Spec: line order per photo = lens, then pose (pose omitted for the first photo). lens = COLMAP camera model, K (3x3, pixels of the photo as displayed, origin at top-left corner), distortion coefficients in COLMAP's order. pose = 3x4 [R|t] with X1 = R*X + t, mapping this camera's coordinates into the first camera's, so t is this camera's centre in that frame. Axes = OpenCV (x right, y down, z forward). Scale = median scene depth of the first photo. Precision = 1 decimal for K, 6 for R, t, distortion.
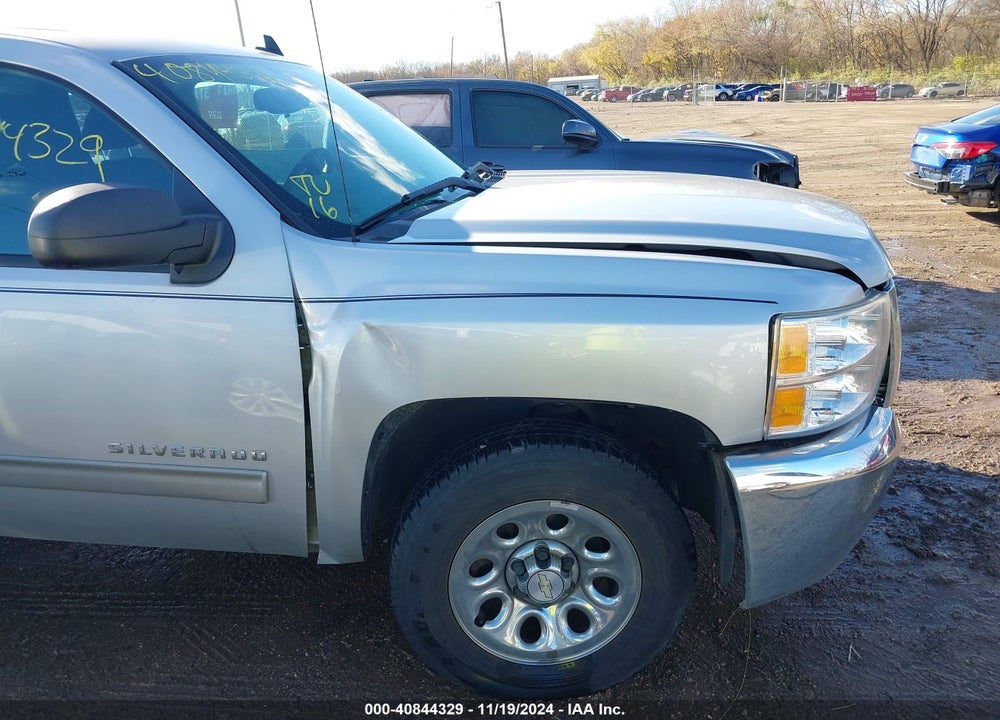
lens RADIAL K [[714.6, 0, 474.4], [0, 714.6, 356.8], [0, 0, 1]] dist [-0.002695, -0.000919]
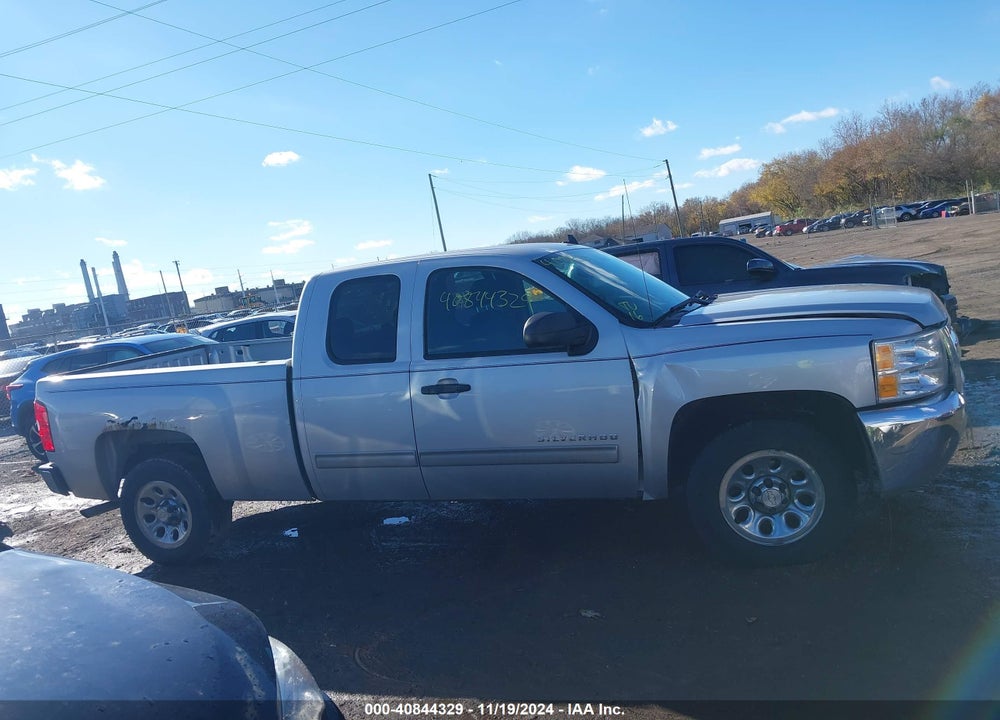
lens RADIAL K [[771.1, 0, 500.0], [0, 771.1, 360.0], [0, 0, 1]] dist [-0.000142, 0.010399]
pose [[0.978394, -0.085538, -0.188224, -0.072238], [0.044374, 0.976064, -0.212910, 0.141764], [0.201931, 0.199958, 0.958770, -0.450358]]
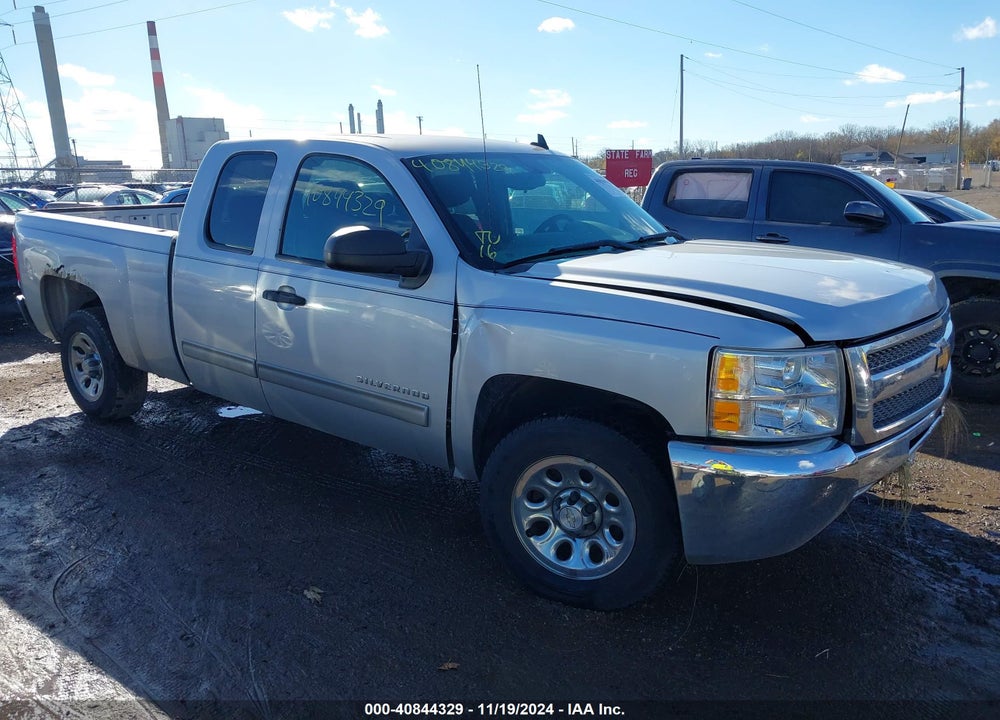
lens RADIAL K [[739.9, 0, 563.7], [0, 739.9, 361.1], [0, 0, 1]] dist [0.005738, 0.003123]
pose [[0.889355, 0.142625, -0.434403, 0.267358], [-0.177569, 0.983266, -0.040706, 0.027482], [0.421328, 0.113339, 0.899798, -0.151053]]
